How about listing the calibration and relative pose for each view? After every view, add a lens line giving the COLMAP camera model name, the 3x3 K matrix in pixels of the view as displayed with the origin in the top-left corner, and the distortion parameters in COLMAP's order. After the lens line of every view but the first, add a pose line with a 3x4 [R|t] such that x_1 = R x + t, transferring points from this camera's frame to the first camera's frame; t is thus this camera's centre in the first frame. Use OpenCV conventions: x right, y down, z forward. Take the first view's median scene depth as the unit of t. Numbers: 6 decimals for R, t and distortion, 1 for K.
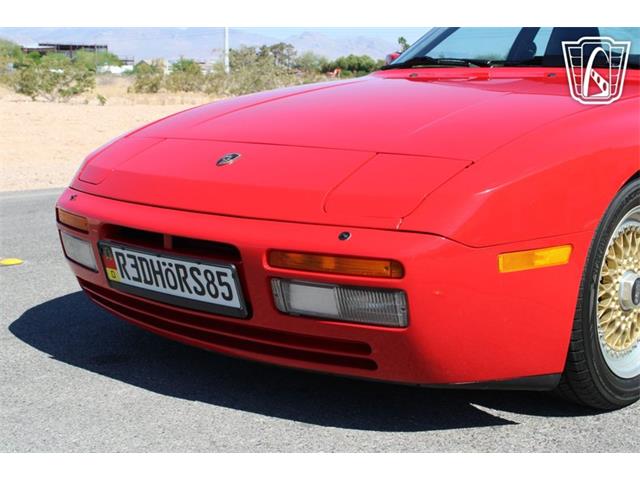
lens RADIAL K [[1007.4, 0, 320.0], [0, 1007.4, 240.0], [0, 0, 1]] dist [0.002660, -0.022499]
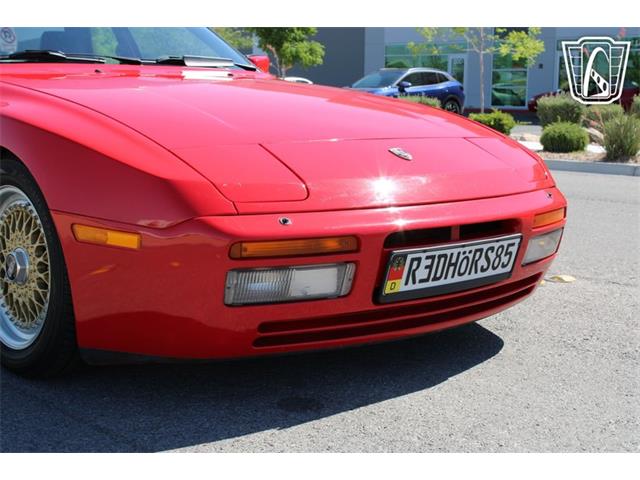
lens RADIAL K [[1007.4, 0, 320.0], [0, 1007.4, 240.0], [0, 0, 1]] dist [0.002660, -0.022499]
pose [[0.081564, -0.146845, 0.985791, -1.190469], [0.139403, 0.981045, 0.134604, -0.150920], [-0.986871, 0.126444, 0.100488, 1.025067]]
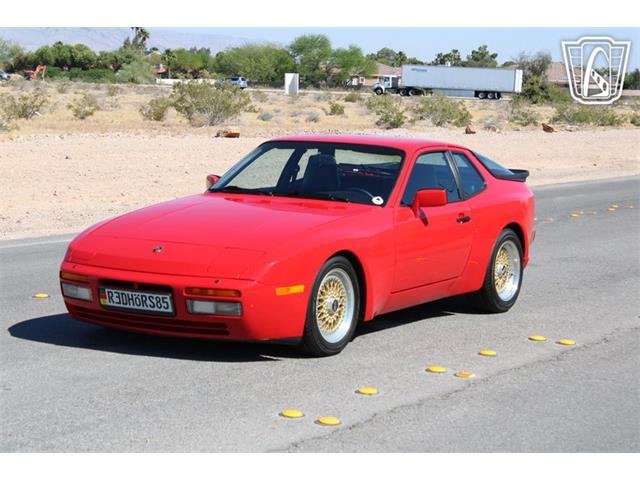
lens RADIAL K [[1551.4, 0, 320.0], [0, 1551.4, 240.0], [0, 0, 1]] dist [0.055001, 0.580025]
pose [[0.979978, -0.001332, 0.199099, -0.443196], [0.011902, 0.998581, -0.051904, 0.086570], [-0.198747, 0.053234, 0.978604, -2.565992]]
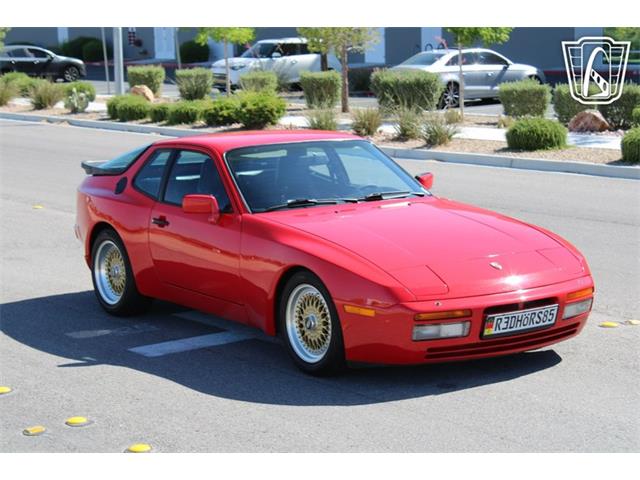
lens RADIAL K [[1551.4, 0, 320.0], [0, 1551.4, 240.0], [0, 0, 1]] dist [0.055001, 0.580025]
pose [[0.210490, -0.146470, 0.966561, -3.469020], [0.170899, 0.979001, 0.111138, -0.584695], [-0.962542, 0.141791, 0.231101, 0.612212]]
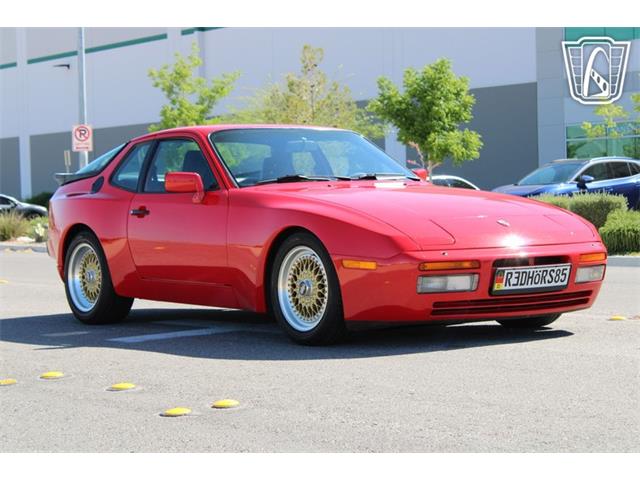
lens RADIAL K [[1551.4, 0, 320.0], [0, 1551.4, 240.0], [0, 0, 1]] dist [0.055001, 0.580025]
pose [[0.185403, -0.035036, 0.982038, -3.300686], [0.176143, 0.984363, 0.001865, -0.122012], [-0.966747, 0.172633, 0.188675, 0.804859]]
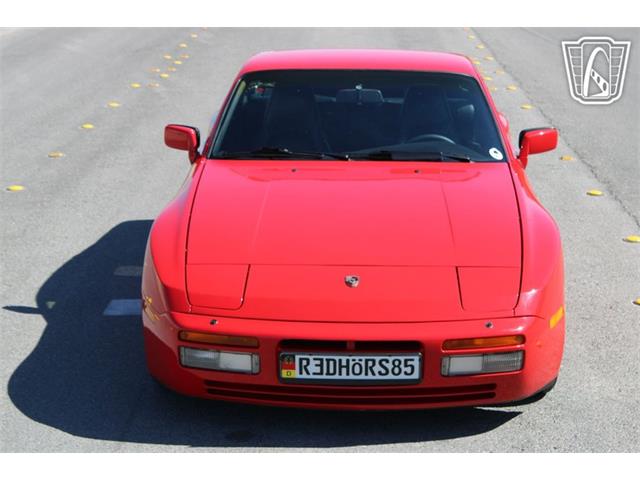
lens RADIAL K [[1551.4, 0, 320.0], [0, 1551.4, 240.0], [0, 0, 1]] dist [0.055001, 0.580025]
pose [[0.756120, -0.149709, 0.637079, -1.626757], [0.103201, 0.988579, 0.109825, -0.409924], [-0.646244, -0.017293, 0.762935, -0.732906]]
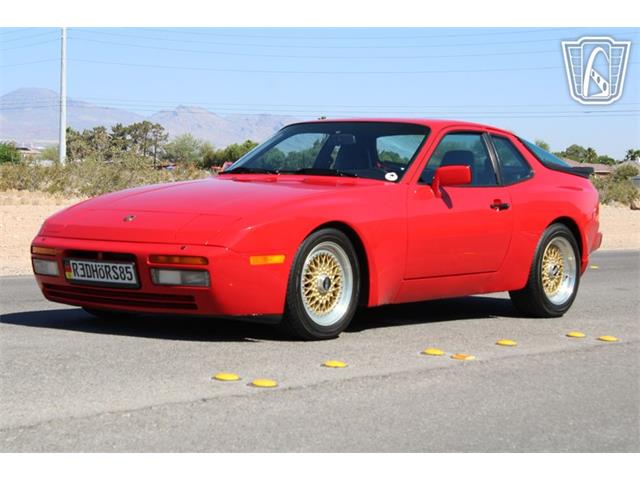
lens RADIAL K [[1551.4, 0, 320.0], [0, 1551.4, 240.0], [0, 0, 1]] dist [0.055001, 0.580025]
pose [[0.997023, 0.014196, 0.075789, 0.058001], [-0.005195, 0.993039, -0.117672, 0.343106], [-0.076932, 0.116928, 0.990156, -2.211347]]
